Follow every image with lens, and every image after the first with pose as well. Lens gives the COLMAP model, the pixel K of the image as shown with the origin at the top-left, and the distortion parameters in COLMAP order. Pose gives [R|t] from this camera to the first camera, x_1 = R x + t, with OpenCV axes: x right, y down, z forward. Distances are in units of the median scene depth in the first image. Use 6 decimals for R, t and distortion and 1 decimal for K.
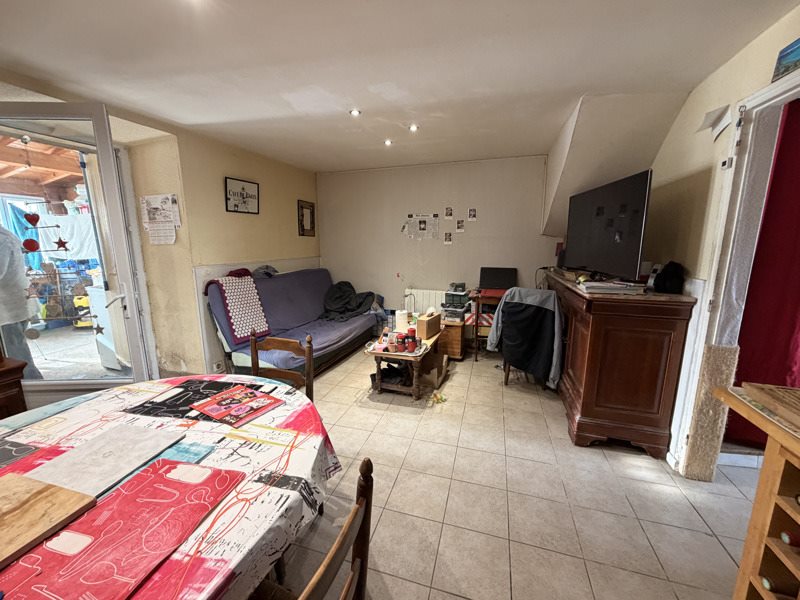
lens RADIAL K [[319.3, 0, 400.8], [0, 319.3, 297.8], [0, 0, 1]] dist [-0.000185, 0.000000]
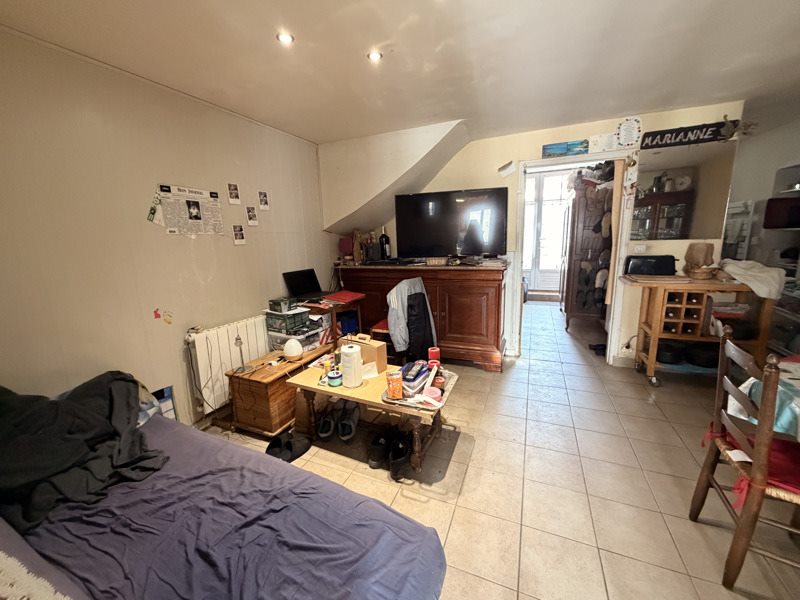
lens RADIAL K [[319.3, 0, 398.7], [0, 319.3, 299.5], [0, 0, 1]] dist [-0.000185, 0.000000]
pose [[0.112563, -0.190691, 0.975175, -0.448823], [0.208077, 0.964177, 0.164522, -0.101641], [-0.971614, 0.184392, 0.148209, 0.628257]]
